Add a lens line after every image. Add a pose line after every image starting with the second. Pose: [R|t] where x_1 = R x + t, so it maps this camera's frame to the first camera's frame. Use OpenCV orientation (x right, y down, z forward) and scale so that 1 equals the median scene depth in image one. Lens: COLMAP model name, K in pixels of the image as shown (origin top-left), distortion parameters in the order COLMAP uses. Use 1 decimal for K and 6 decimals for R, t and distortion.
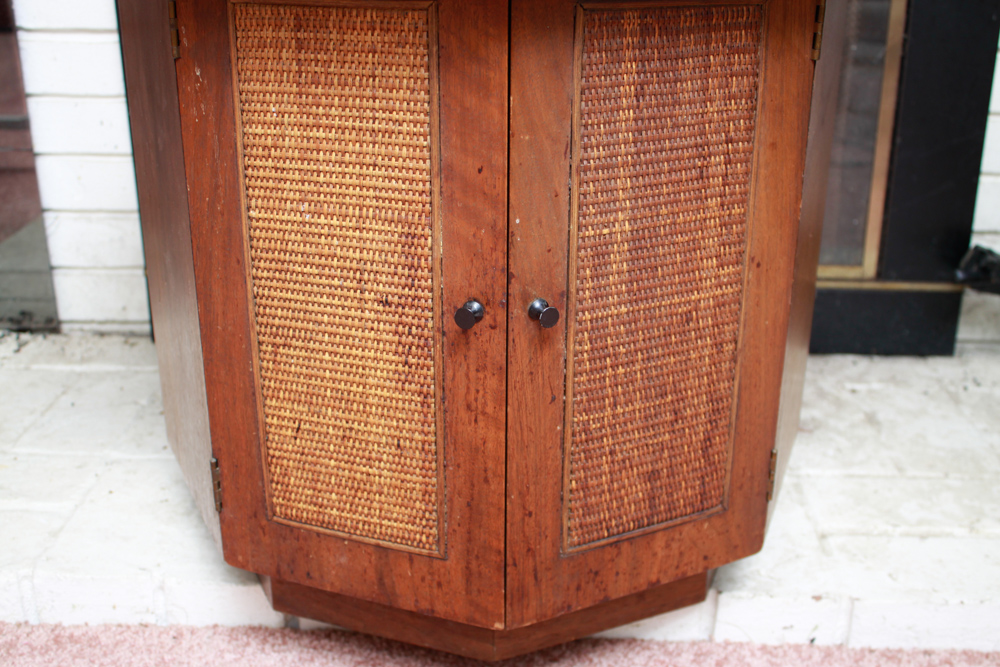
lens RADIAL K [[1145.5, 0, 500.2], [0, 1145.5, 339.4], [0, 0, 1]] dist [-0.104364, 0.000000]
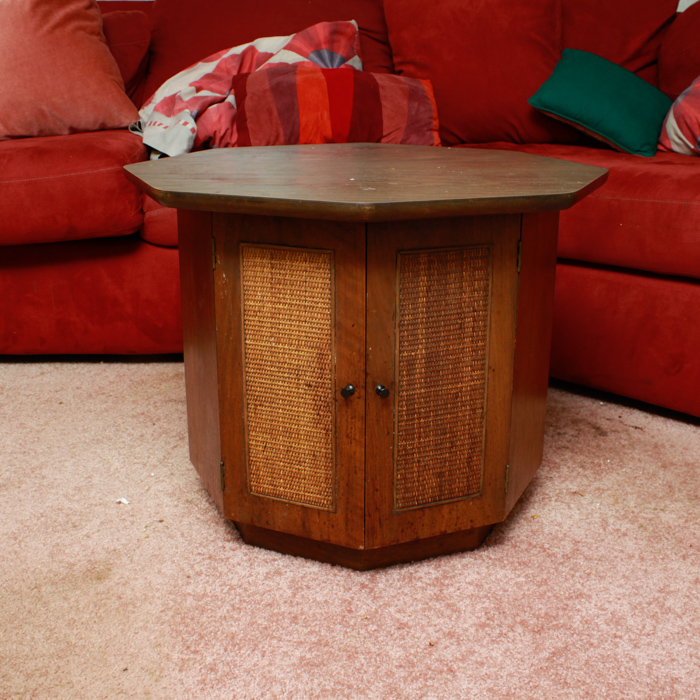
lens RADIAL K [[1018.9, 0, 357.1], [0, 1018.9, 352.6], [0, 0, 1]] dist [-0.107833, 0.000000]
pose [[0.997792, 0.017565, -0.064048, 0.101601], [-0.022119, 0.997223, -0.071117, 0.037257], [0.062621, 0.072377, 0.995410, -0.822493]]
